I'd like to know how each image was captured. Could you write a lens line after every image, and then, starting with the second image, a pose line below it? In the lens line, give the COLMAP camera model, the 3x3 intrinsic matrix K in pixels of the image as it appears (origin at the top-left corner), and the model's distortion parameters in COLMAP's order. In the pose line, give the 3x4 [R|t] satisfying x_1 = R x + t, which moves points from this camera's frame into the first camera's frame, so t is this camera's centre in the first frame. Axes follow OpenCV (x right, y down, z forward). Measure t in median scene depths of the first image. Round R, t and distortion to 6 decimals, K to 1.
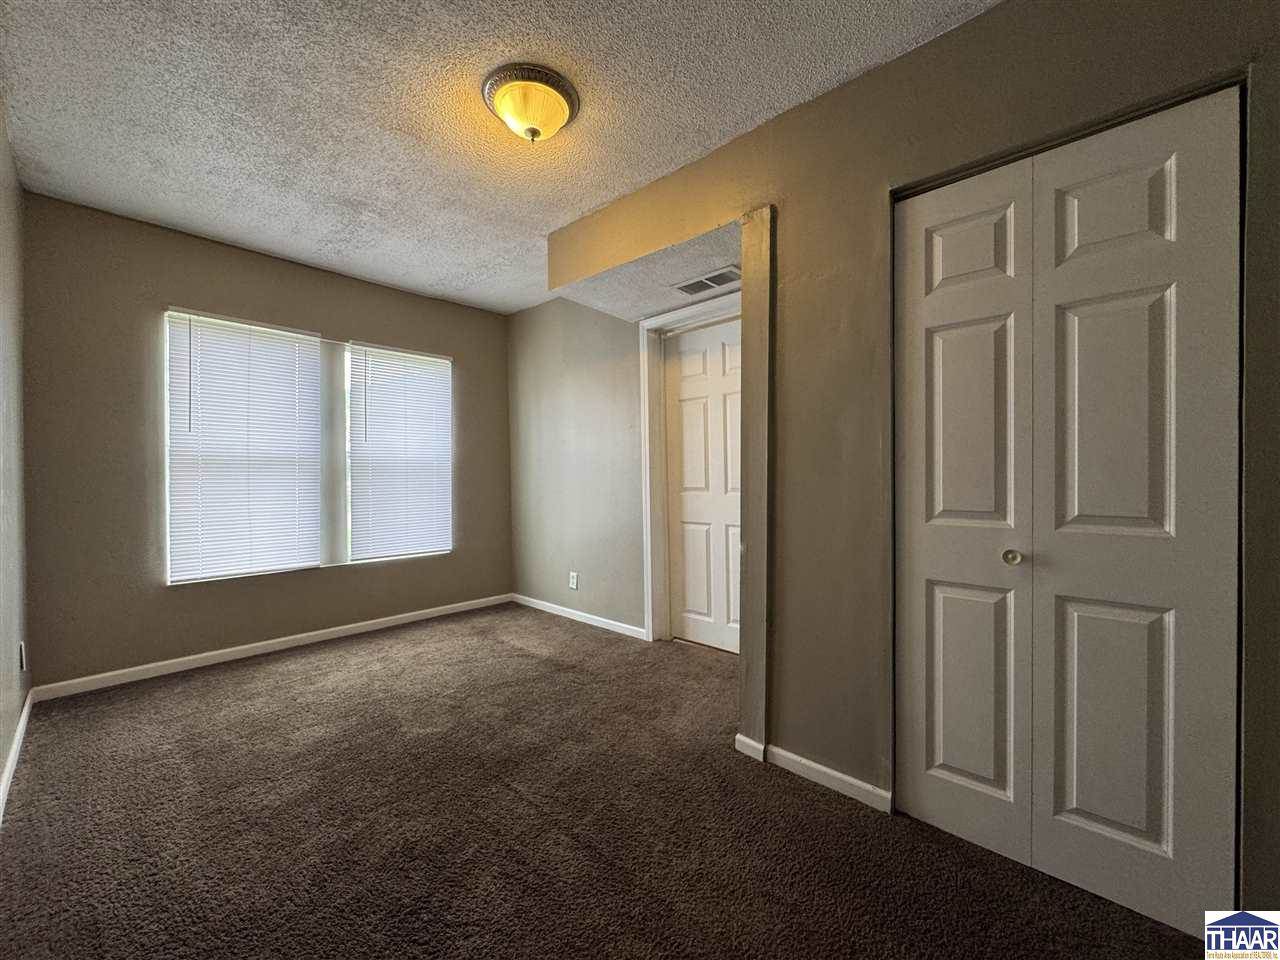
lens RADIAL K [[515.4, 0, 639.2], [0, 515.4, 478.6], [0, 0, 1]] dist [-0.005132, 0.000050]
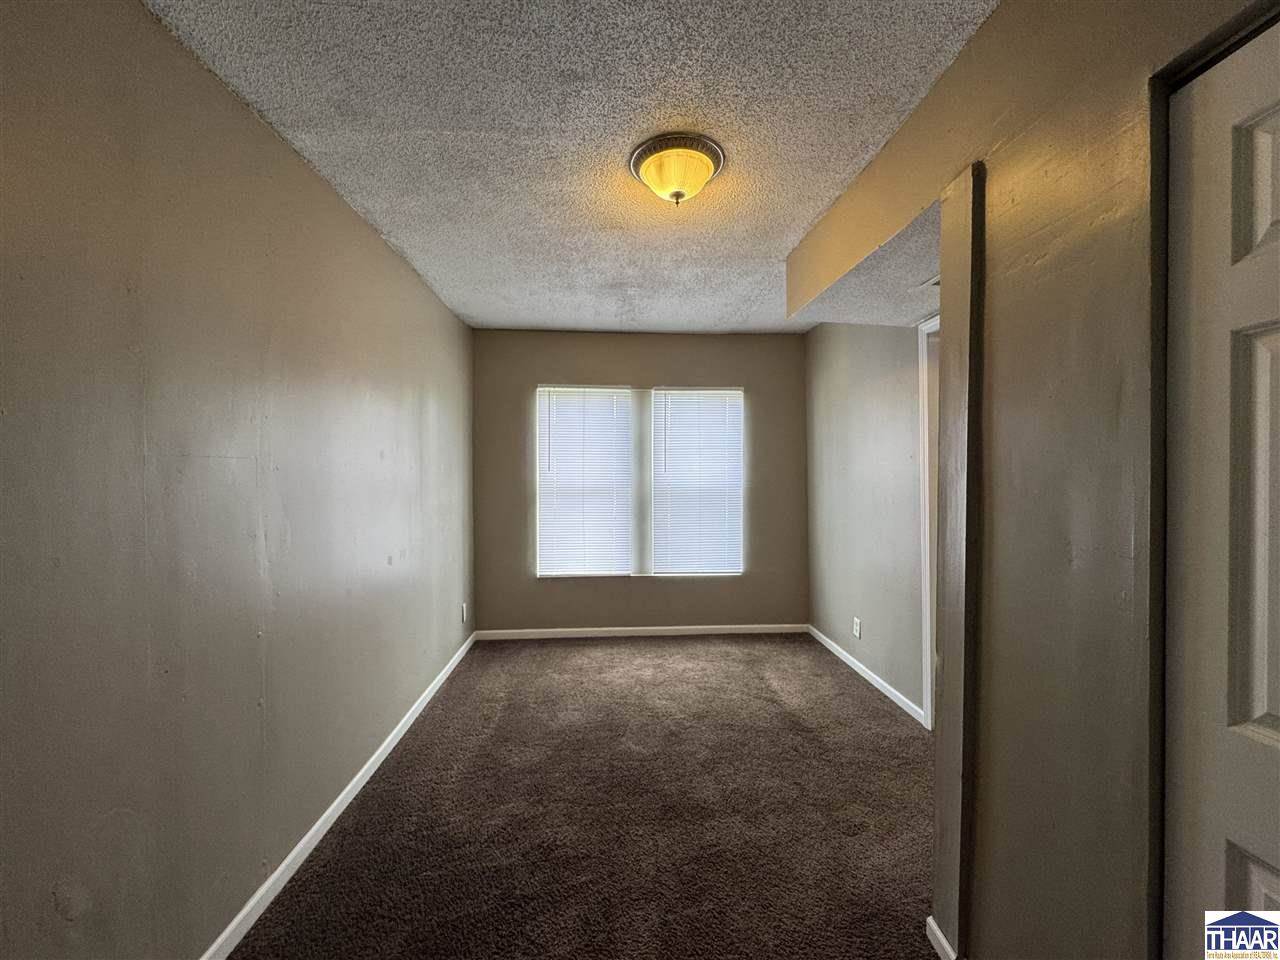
lens RADIAL K [[515.4, 0, 639.2], [0, 515.4, 477.7], [0, 0, 1]] dist [-0.005132, 0.000050]
pose [[0.720645, 0.011819, -0.693203, 0.292148], [-0.004426, 0.999913, 0.012448, -0.093295], [0.693290, -0.005903, 0.720635, 0.152945]]
